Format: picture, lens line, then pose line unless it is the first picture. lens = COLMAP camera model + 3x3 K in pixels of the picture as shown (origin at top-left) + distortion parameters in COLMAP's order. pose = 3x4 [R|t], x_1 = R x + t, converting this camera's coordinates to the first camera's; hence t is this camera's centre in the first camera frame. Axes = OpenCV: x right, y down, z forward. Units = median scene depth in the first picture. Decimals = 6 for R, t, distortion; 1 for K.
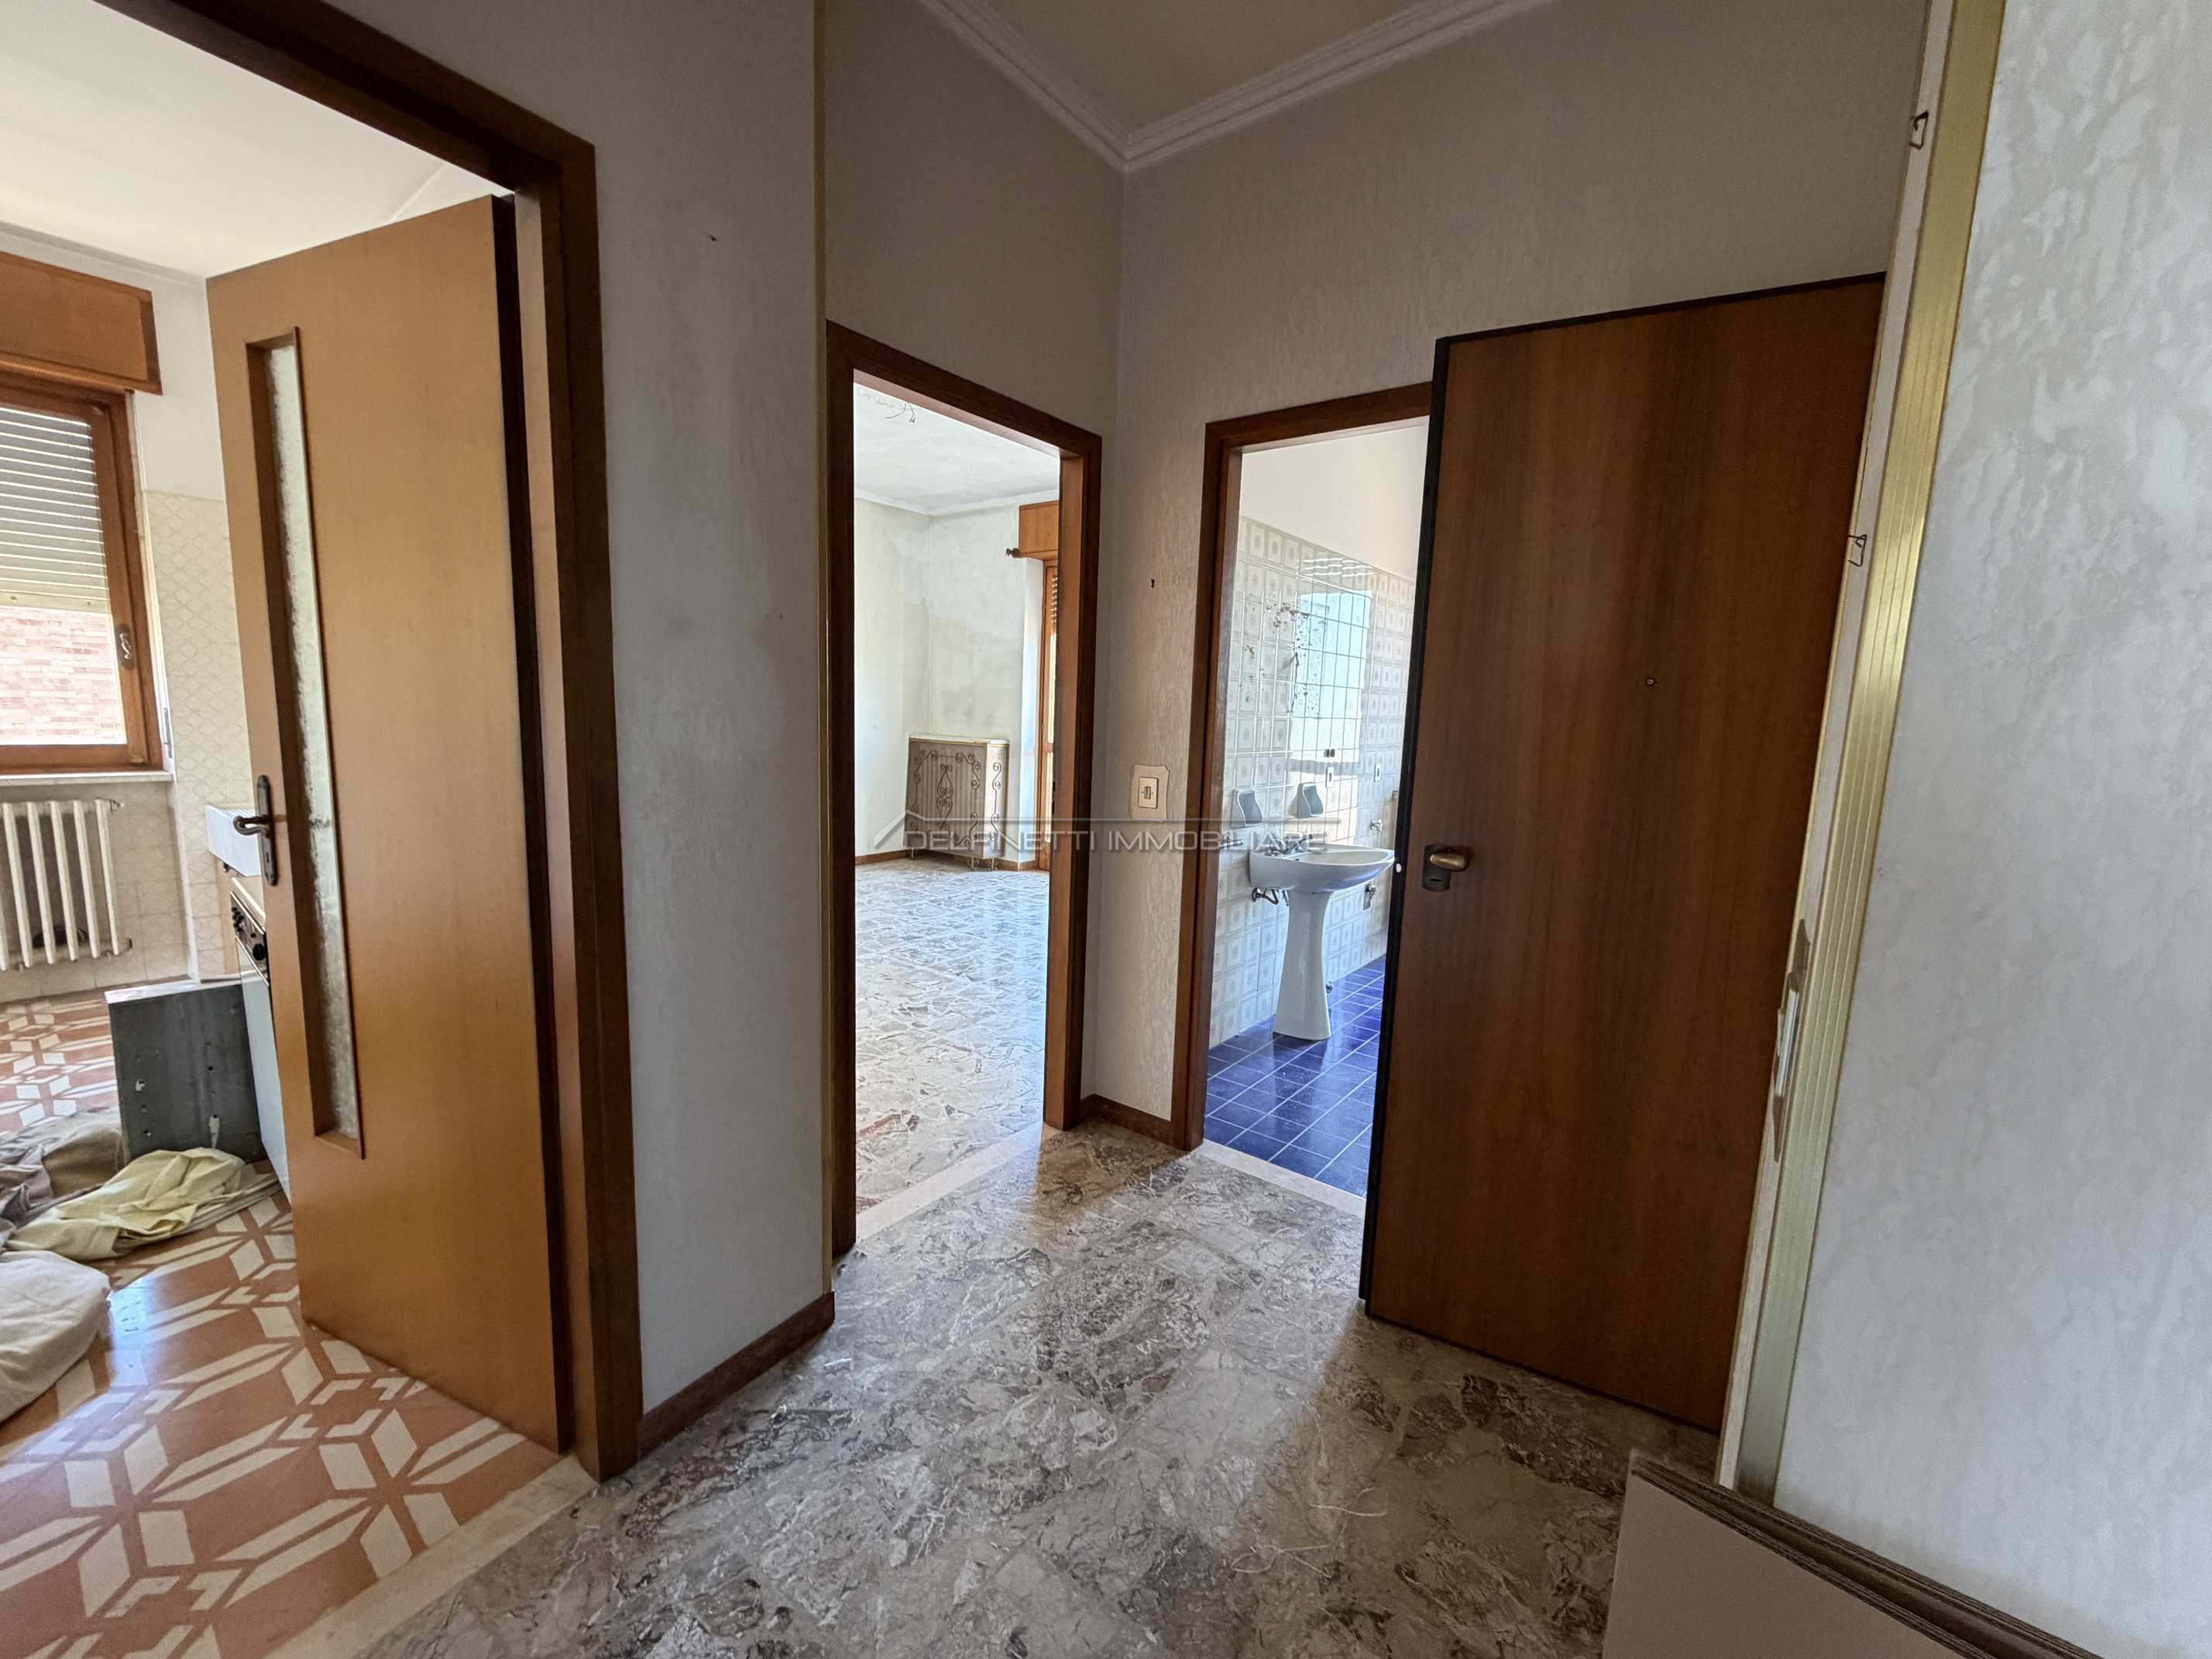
lens RADIAL K [[889.7, 0, 1106.0], [0, 889.7, 829.5], [0, 0, 1]] dist [0.009443, -0.000113]
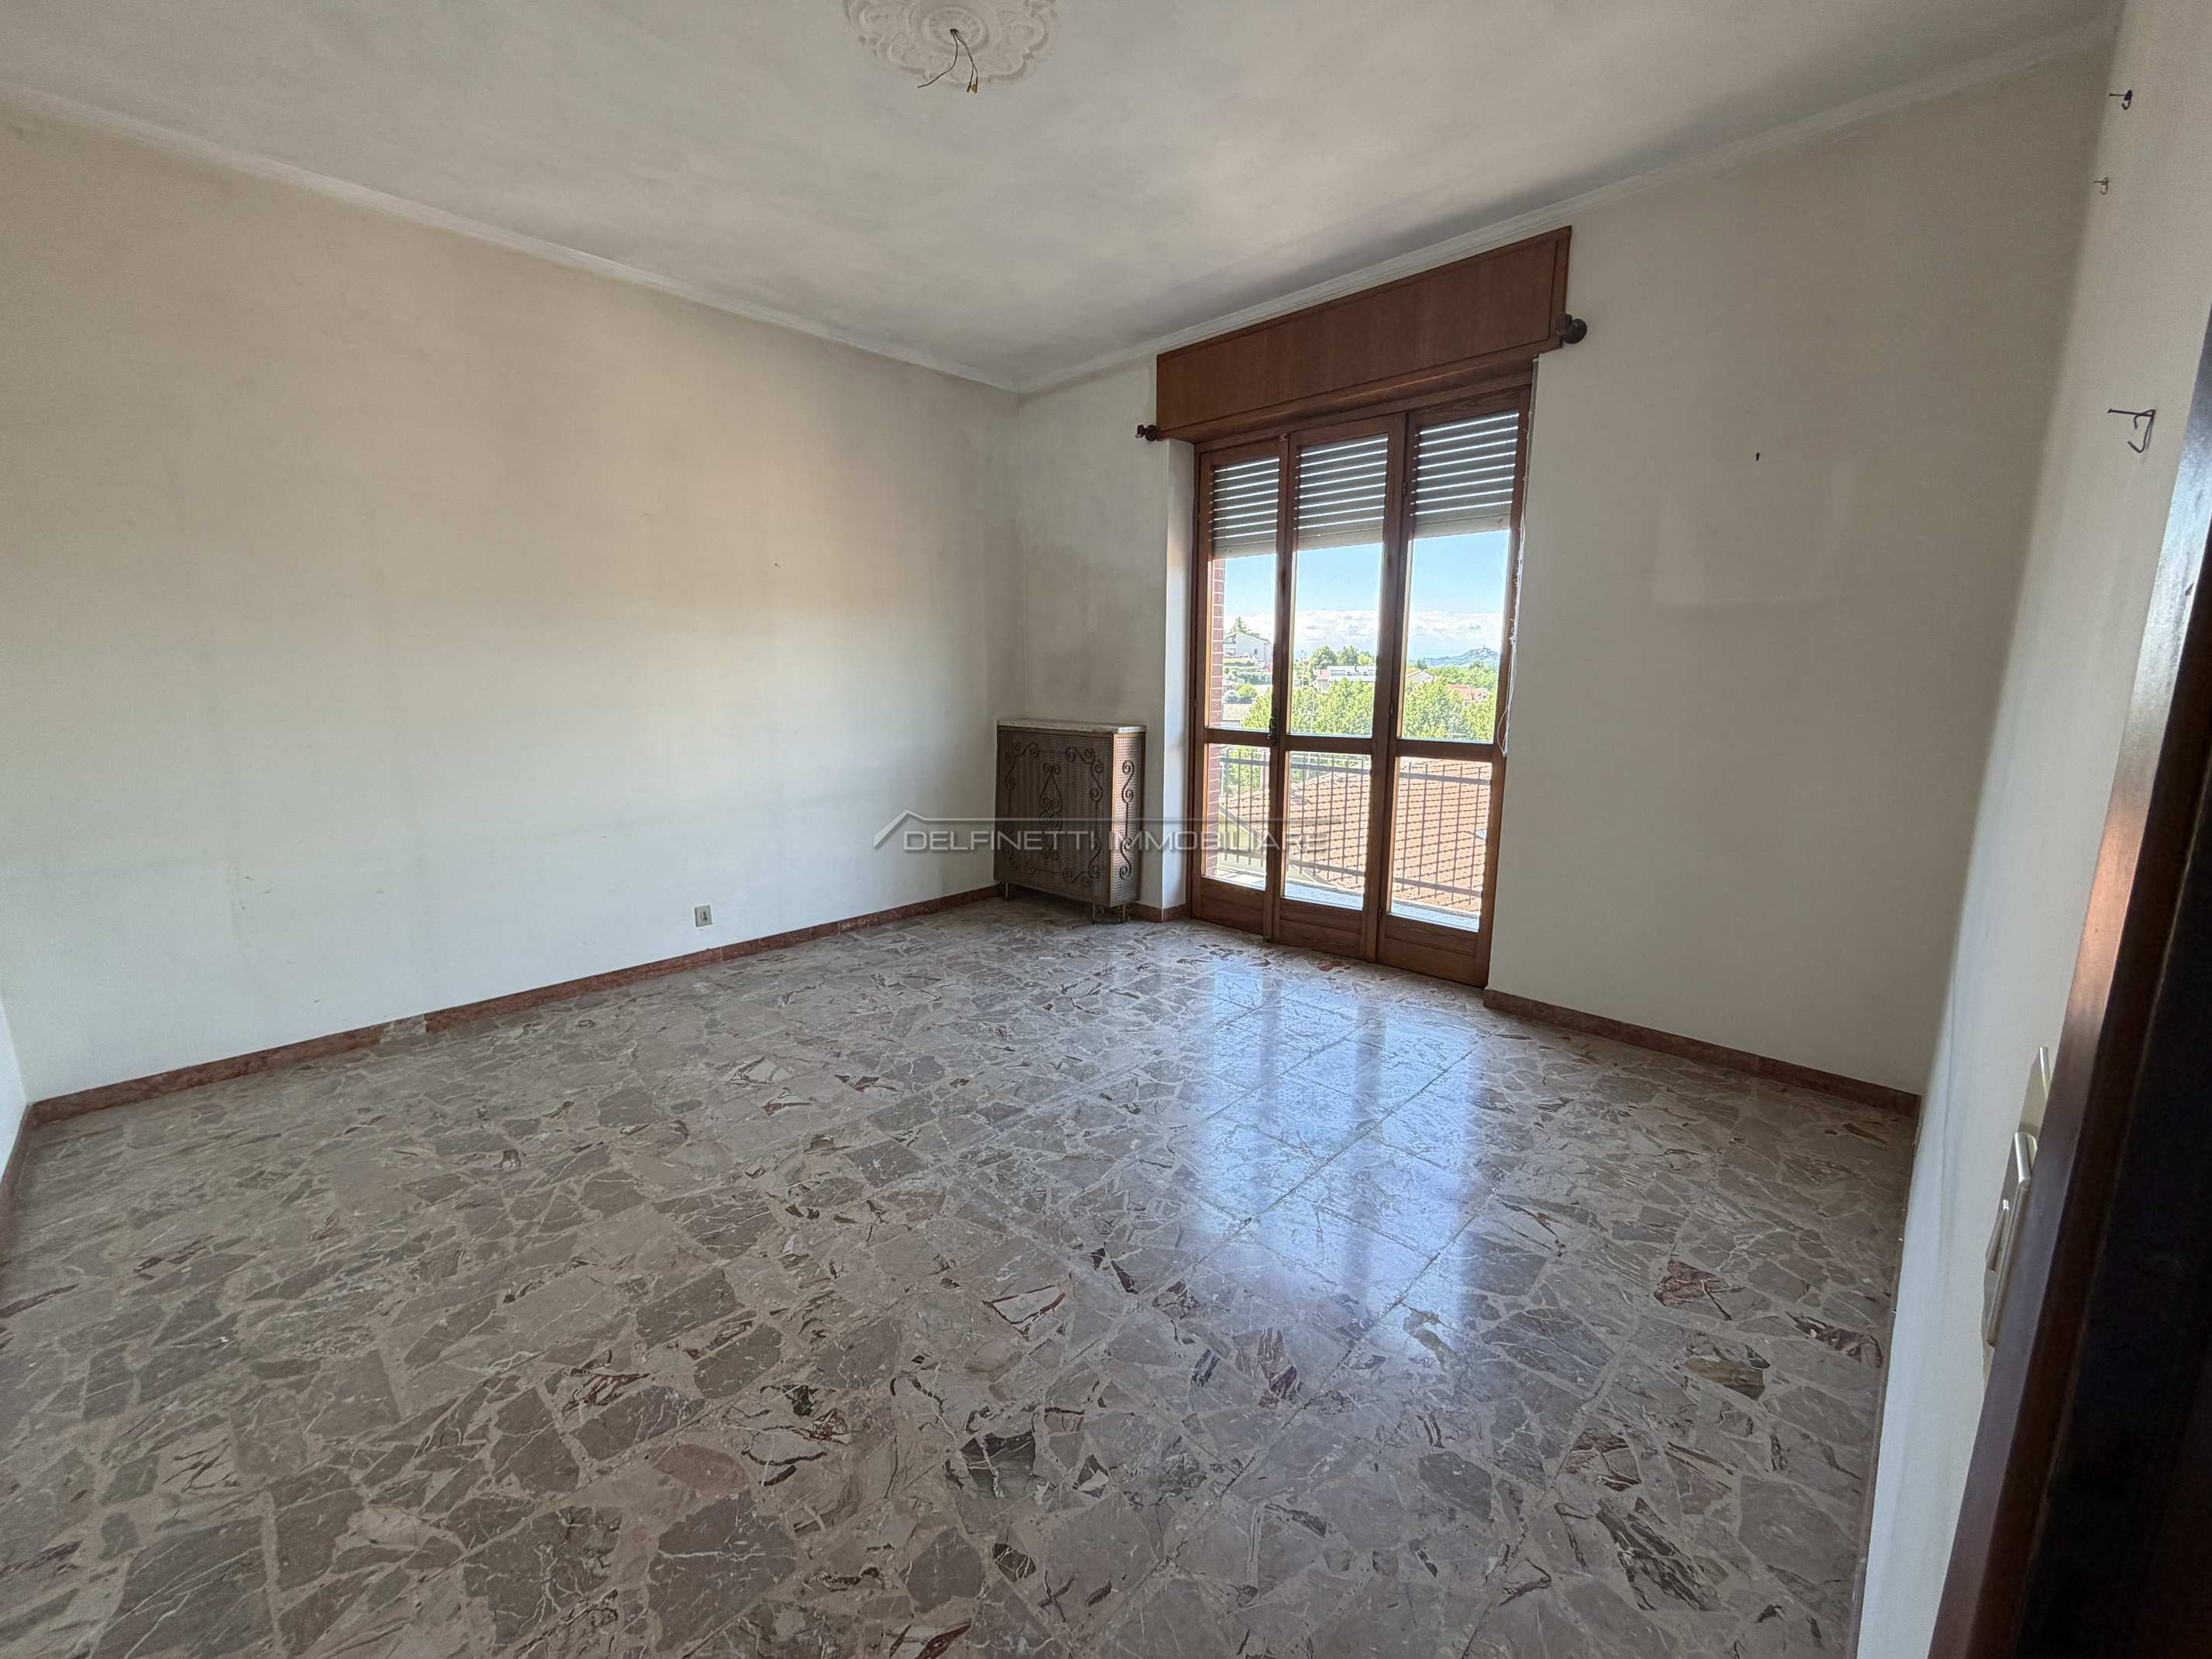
lens RADIAL K [[889.7, 0, 1106.0], [0, 889.7, 829.5], [0, 0, 1]] dist [0.009443, -0.000113]
pose [[0.993343, -0.019141, -0.113596, -0.065134], [0.023969, 0.998860, 0.041286, -0.052731], [0.112676, -0.043734, 0.992669, 0.342416]]
